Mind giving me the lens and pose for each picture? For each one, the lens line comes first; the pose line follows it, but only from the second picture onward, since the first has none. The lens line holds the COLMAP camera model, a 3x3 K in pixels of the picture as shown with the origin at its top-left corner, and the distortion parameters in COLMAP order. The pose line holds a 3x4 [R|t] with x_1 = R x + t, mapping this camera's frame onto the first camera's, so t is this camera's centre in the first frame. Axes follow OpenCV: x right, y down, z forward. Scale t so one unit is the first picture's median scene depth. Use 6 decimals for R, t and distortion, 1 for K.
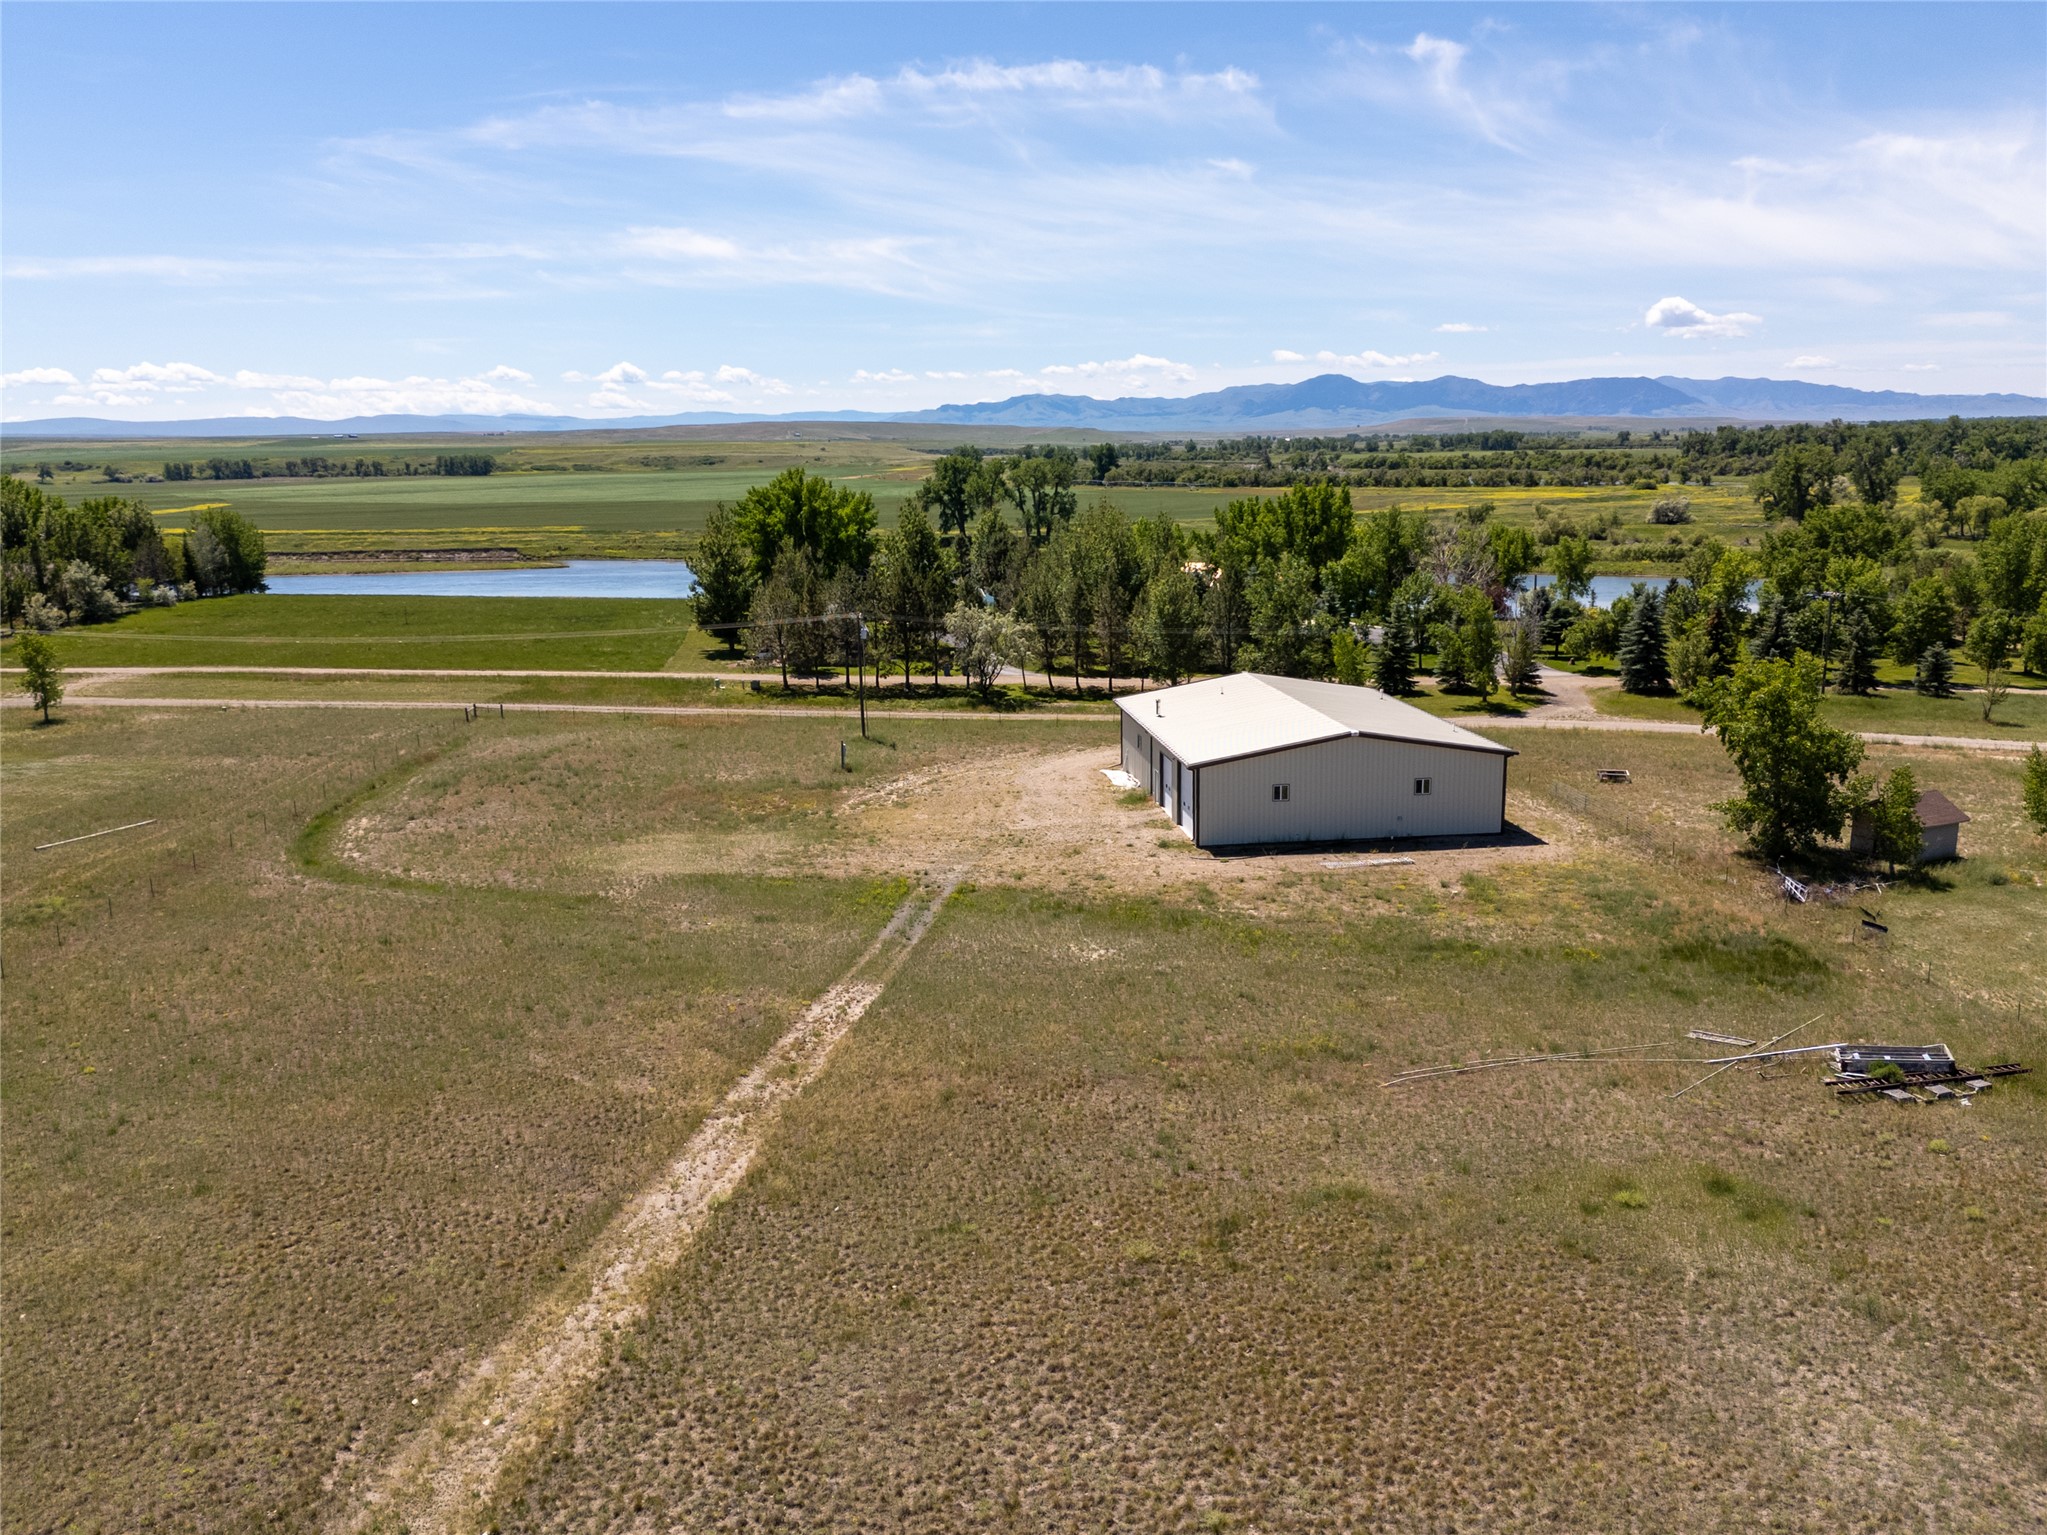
lens RADIAL K [[1636.8, 0, 1023.5], [0, 1636.8, 767.5], [0, 0, 1]] dist [0.075975, -0.098287]
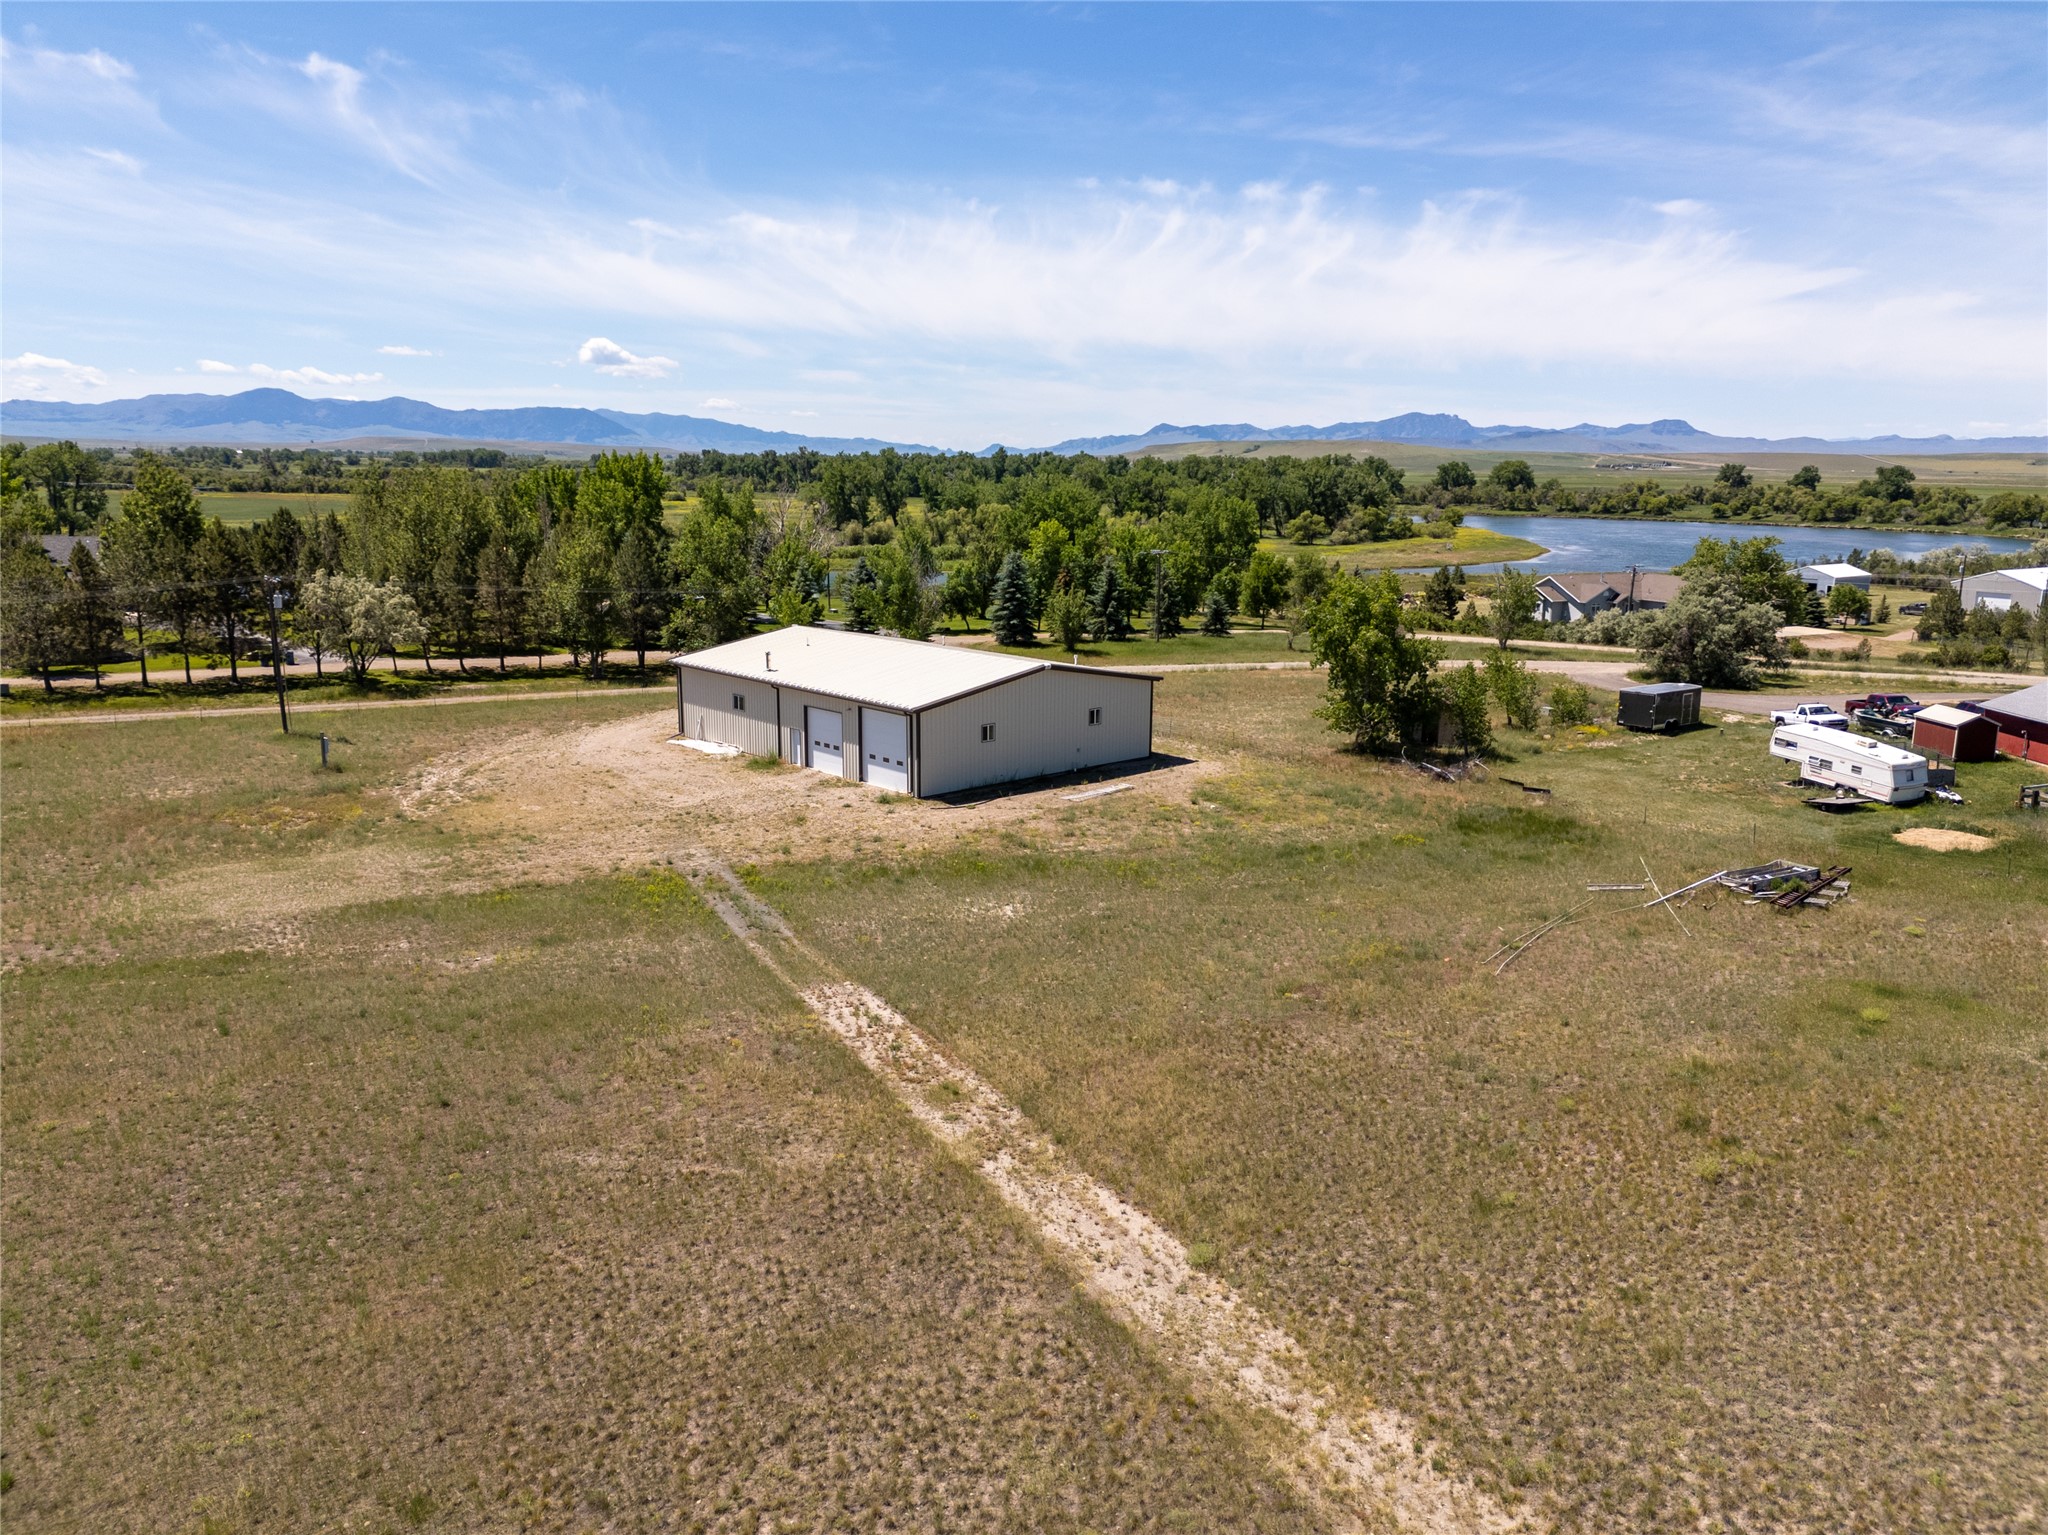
lens RADIAL K [[1520.2, 0, 1023.2], [0, 1520.2, 788.9], [0, 0, 1]] dist [0.072705, -0.071141]
pose [[0.806692, -0.100309, 0.582397, -0.281223], [0.093645, 0.994735, 0.041619, 0.010891], [-0.583506, 0.020965, 0.811838, 0.228725]]
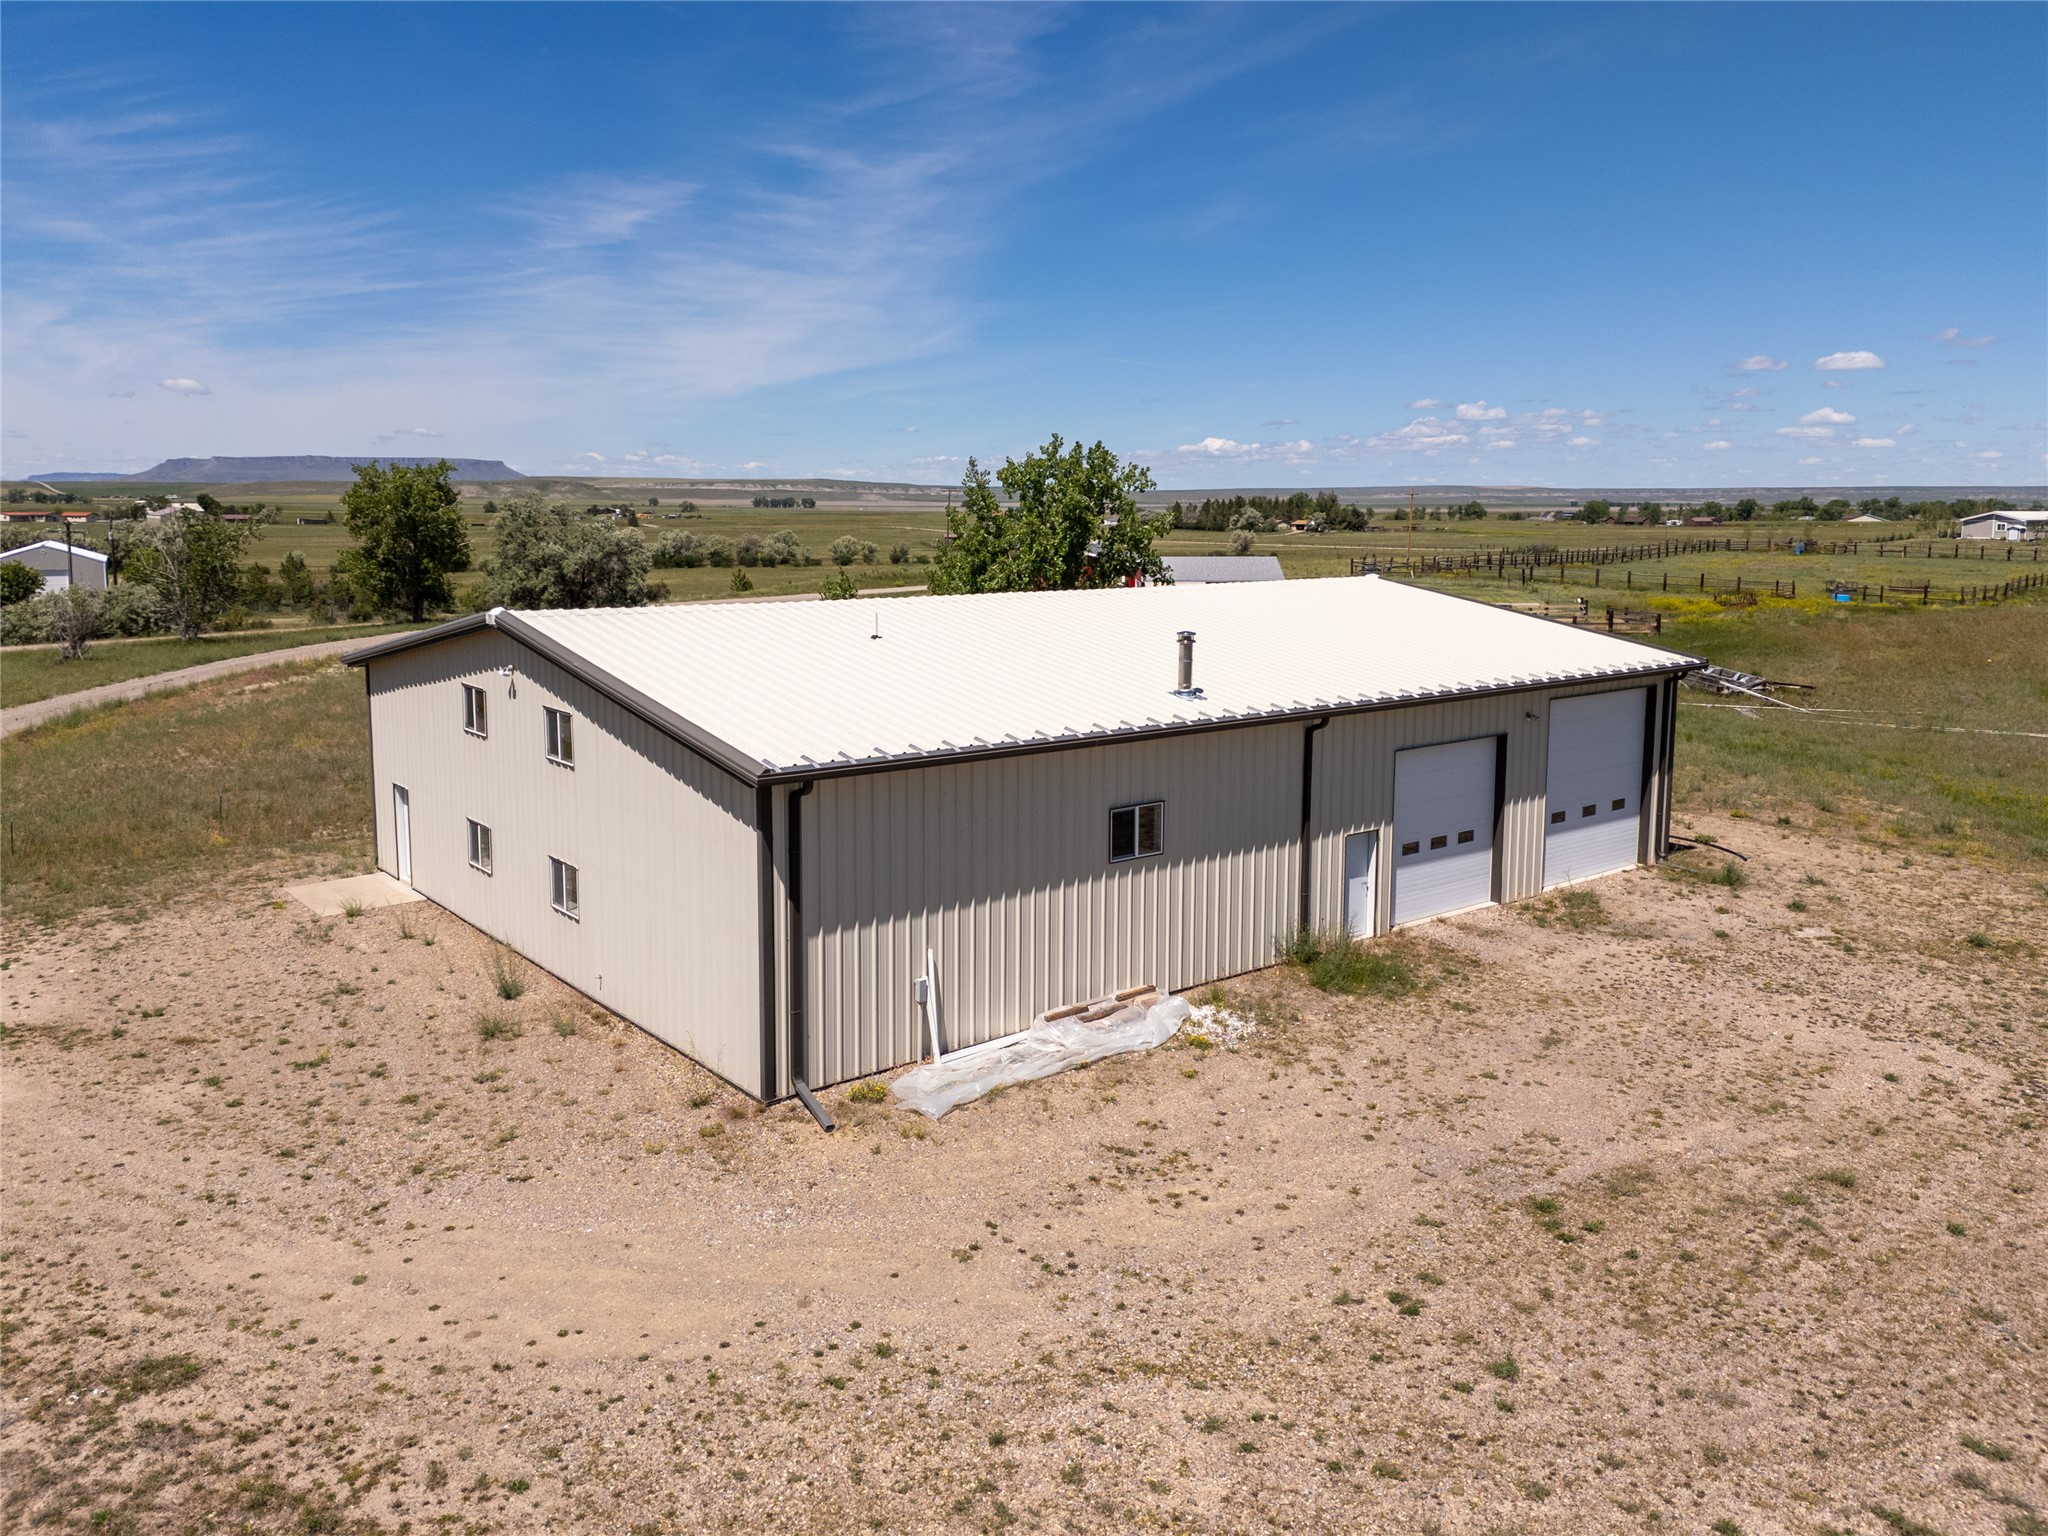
lens RADIAL K [[1558.6, 0, 1035.9], [0, 1558.6, 747.9], [0, 0, 1]] dist [0.052030, -0.059472]
pose [[-0.535531, -0.116992, 0.836373, -0.109039], [0.171354, 0.954705, 0.243262, -0.082763], [-0.826949, 0.273590, -0.491227, 1.082748]]
